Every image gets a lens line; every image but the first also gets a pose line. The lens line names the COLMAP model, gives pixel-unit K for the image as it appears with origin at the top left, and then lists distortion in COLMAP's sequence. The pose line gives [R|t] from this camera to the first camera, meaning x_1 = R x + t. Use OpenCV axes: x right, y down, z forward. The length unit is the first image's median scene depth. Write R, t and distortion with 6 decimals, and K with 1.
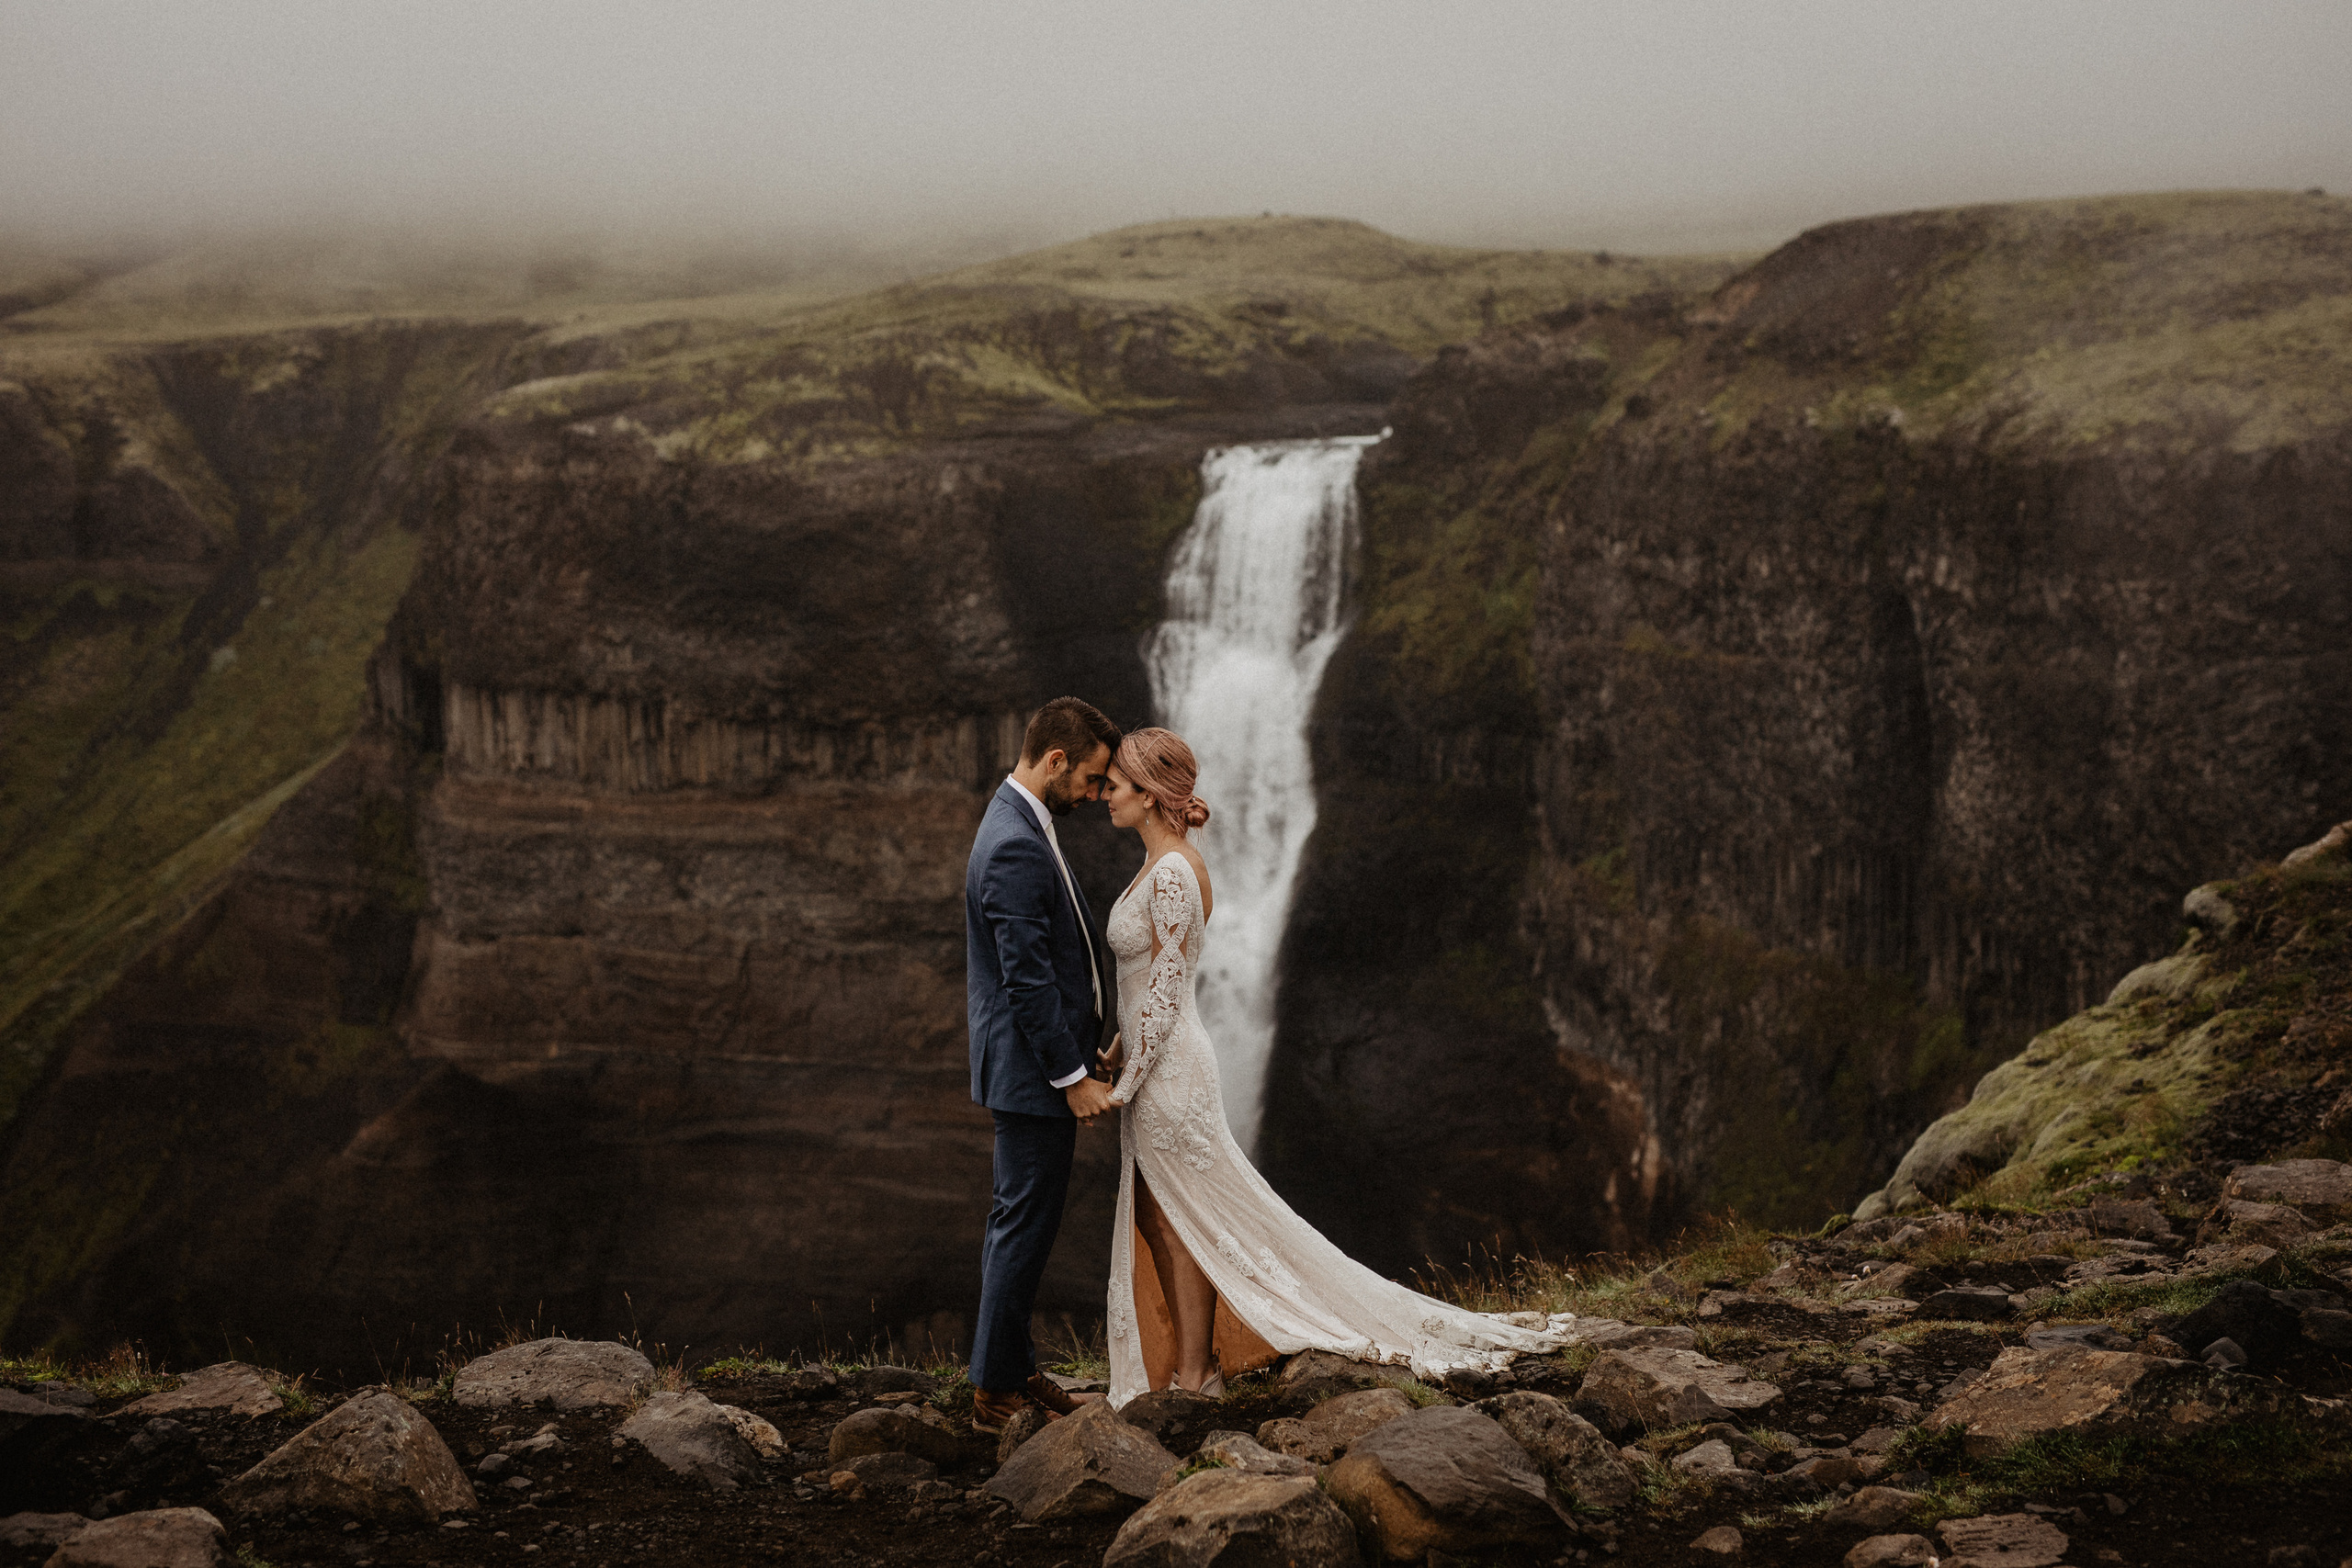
lens RADIAL K [[3241.5, 0, 1169.3], [0, 3241.5, 807.7], [0, 0, 1]] dist [0.001615, 0.027661]
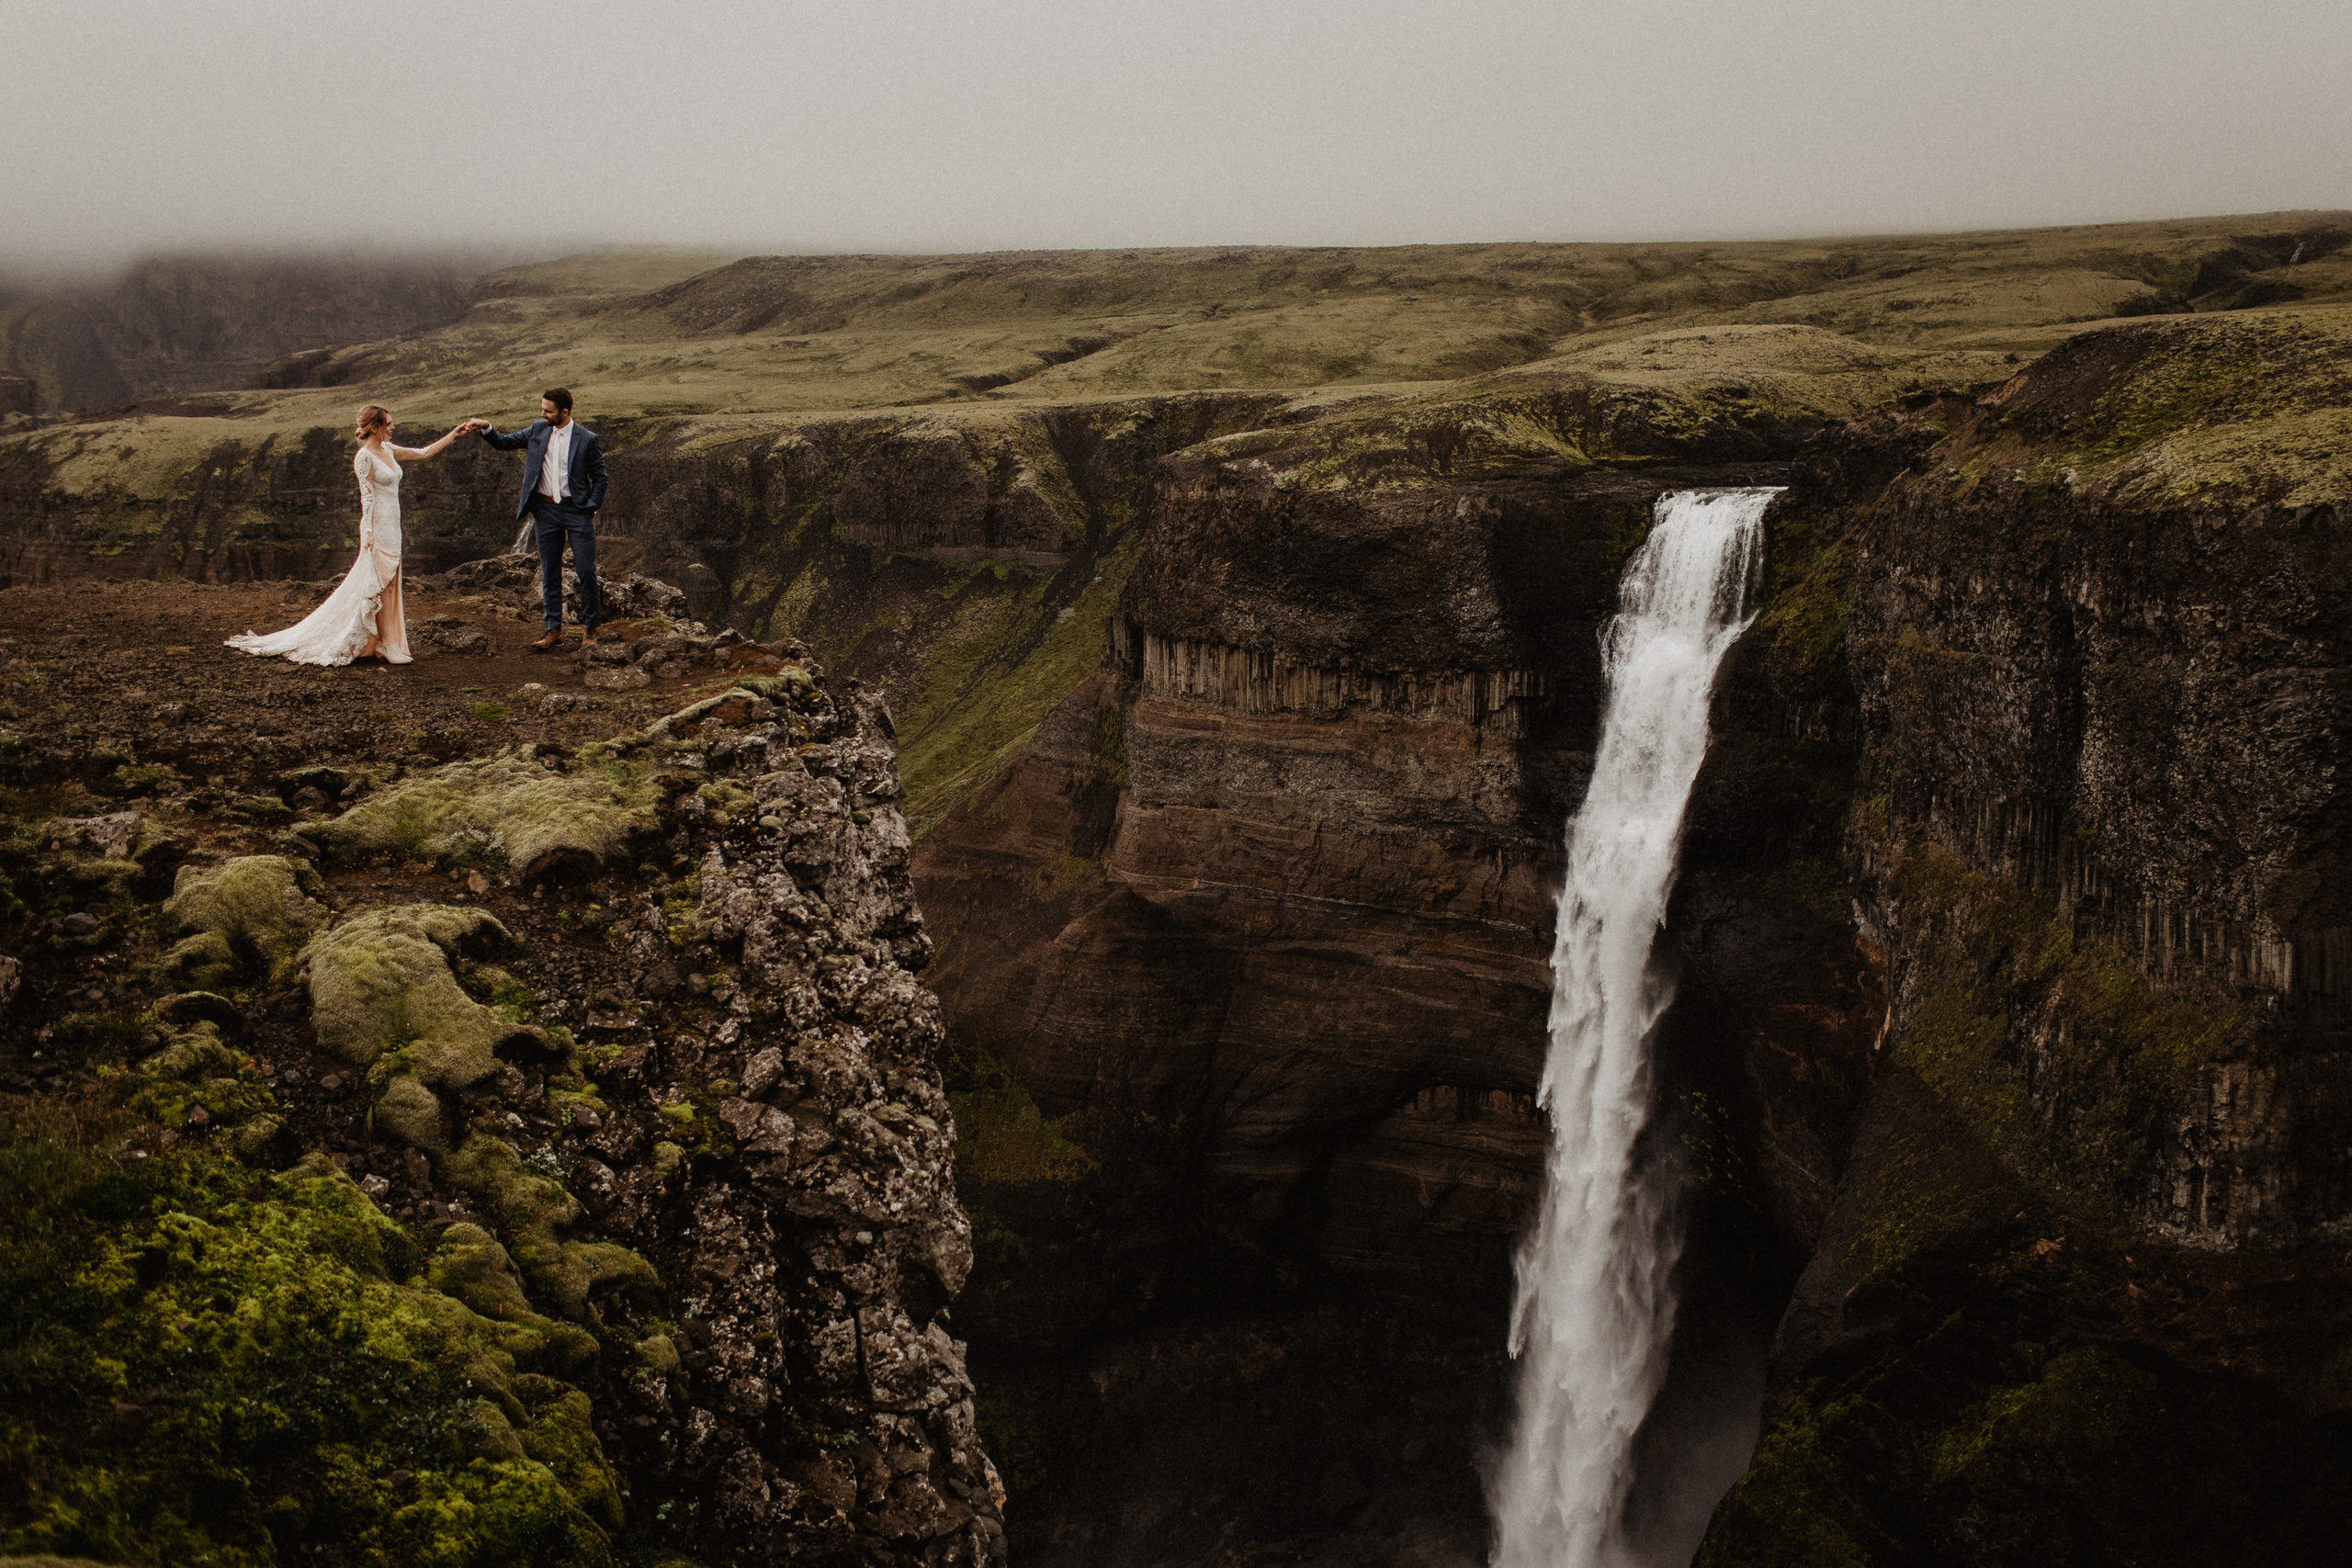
lens RADIAL K [[2259.4, 0, 1176.0], [0, 2259.4, 784.0], [0, 0, 1]] dist [0.001760, -0.003999]
pose [[0.954012, 0.065212, -0.292588, 0.112368], [-0.059783, 0.997833, 0.027471, 0.001248], [0.293745, -0.008716, 0.955844, 0.005192]]
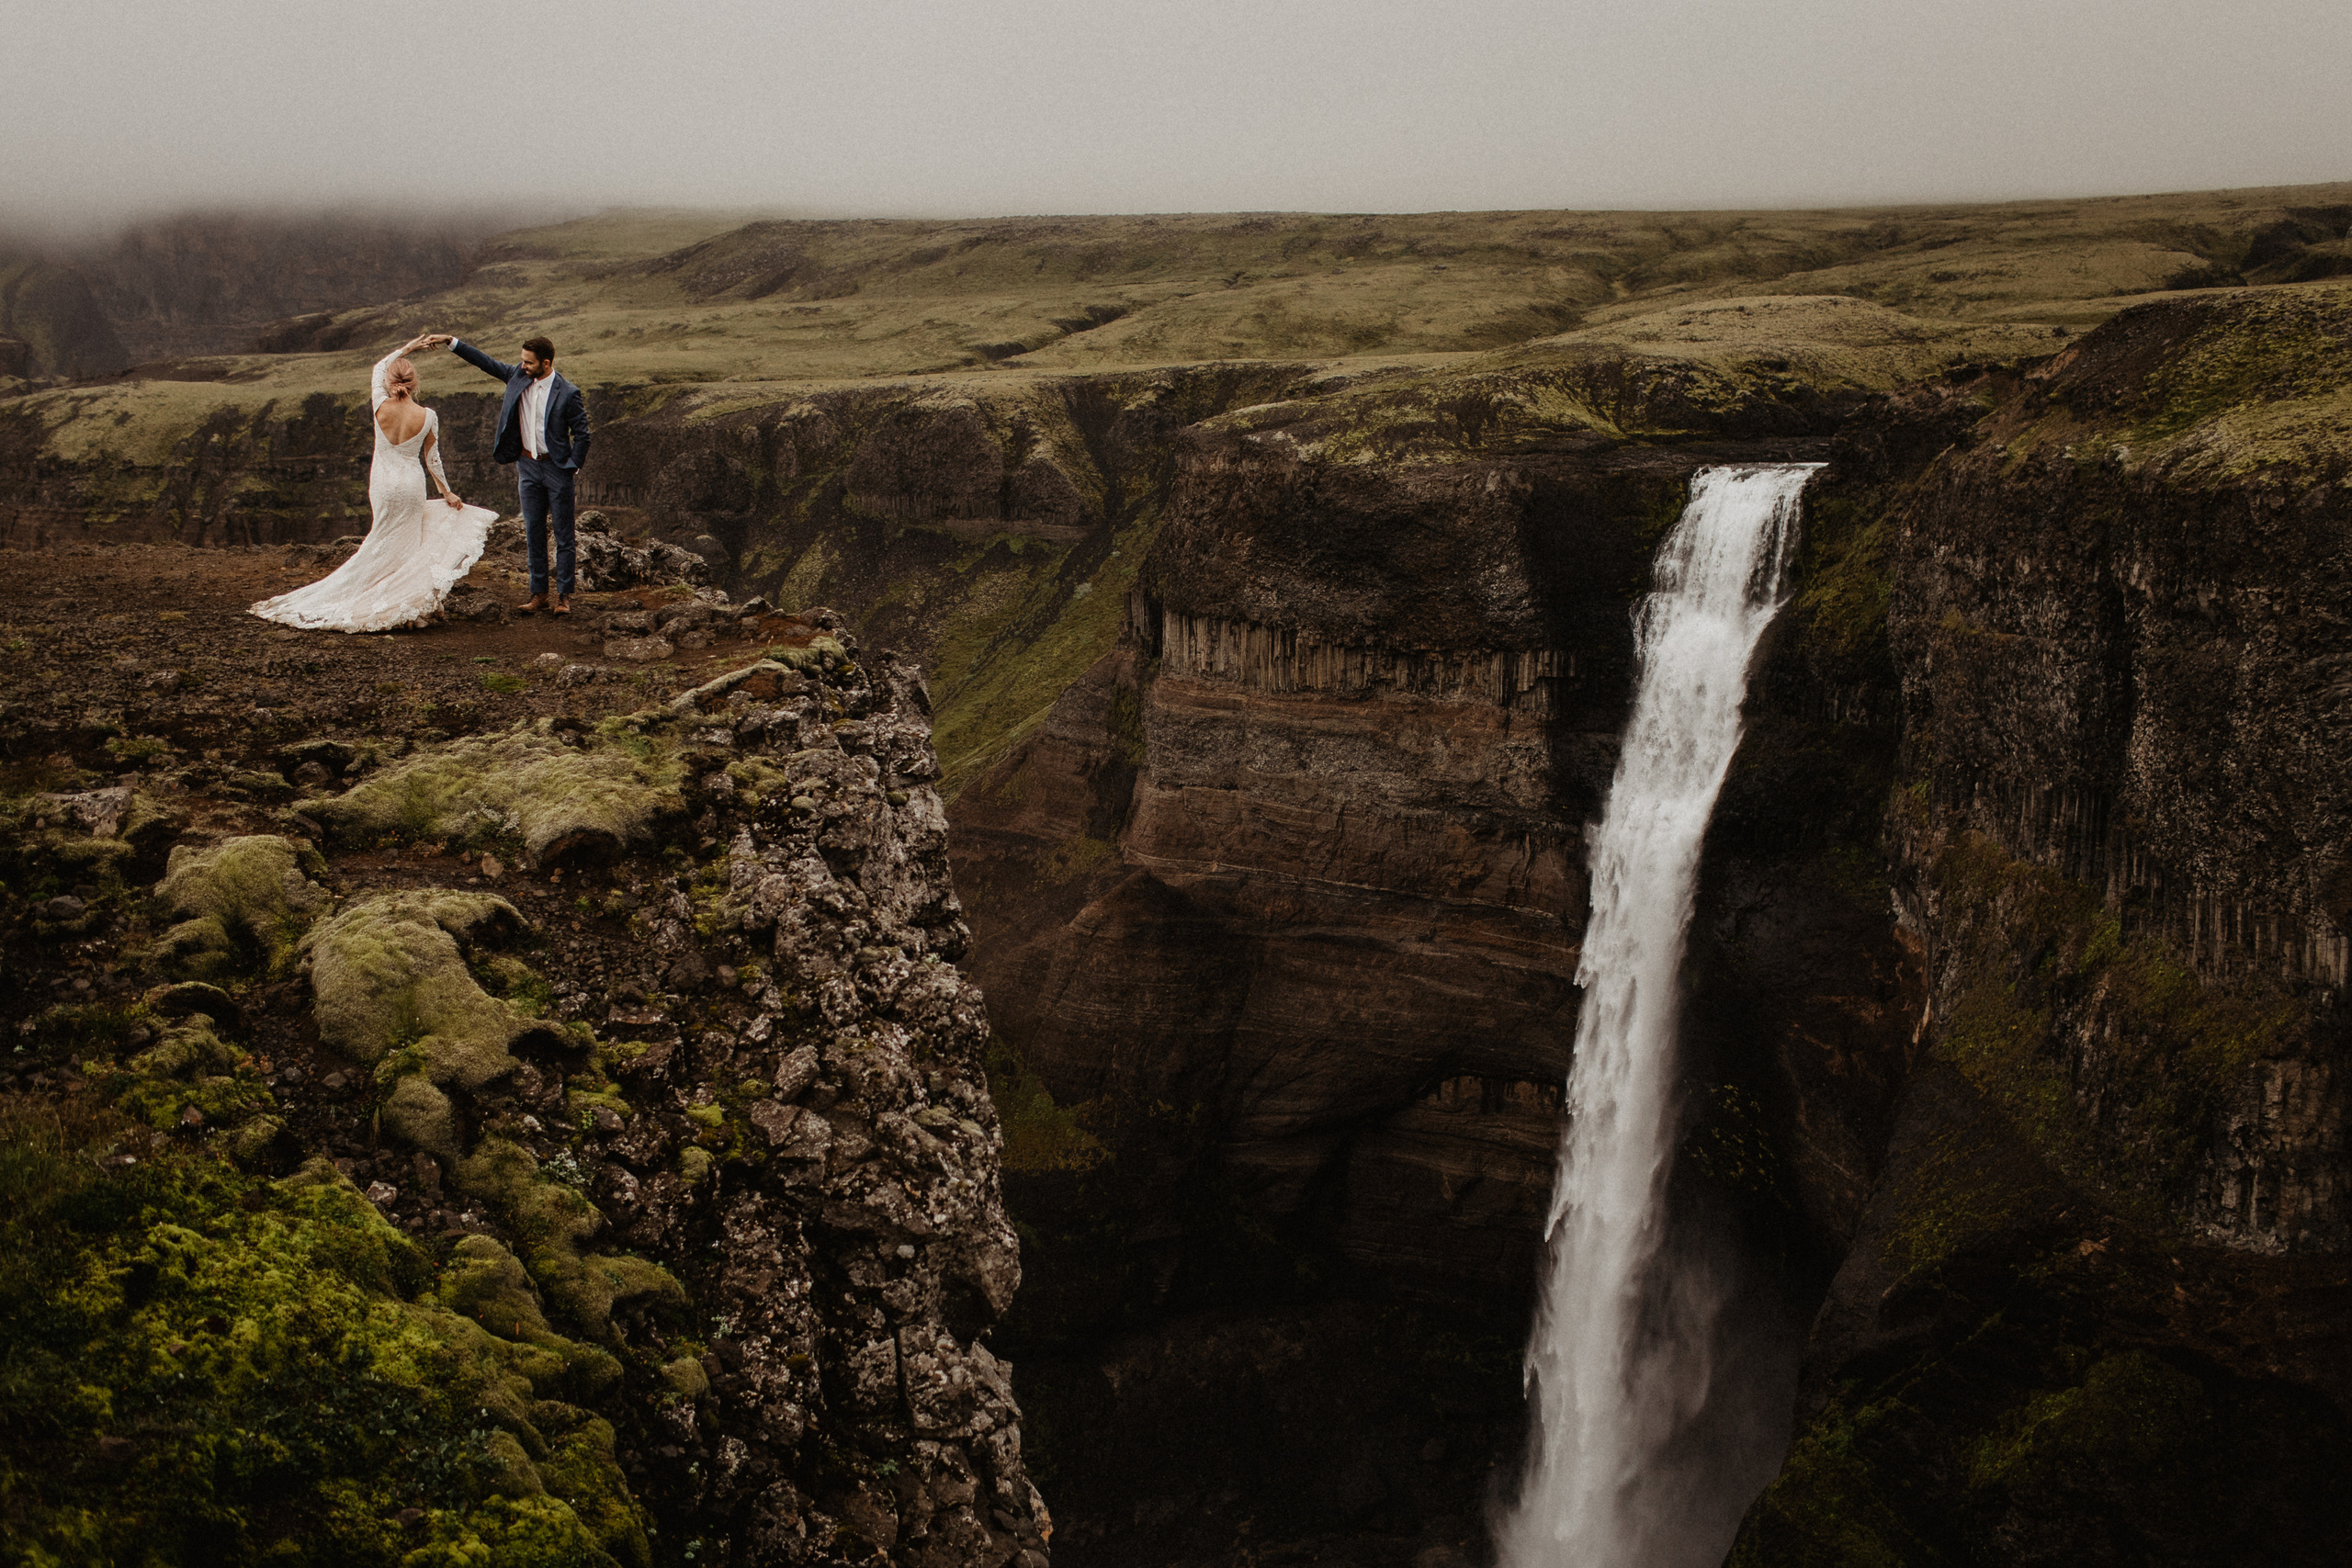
lens RADIAL K [[2314.4, 0, 1176.0], [0, 2314.4, 784.0], [0, 0, 1]] dist [0.000821, -0.003487]
pose [[0.951370, 0.074599, -0.298881, 0.110522], [-0.066762, 0.997106, 0.036361, 0.001370], [0.300729, -0.014639, 0.953597, 0.007402]]
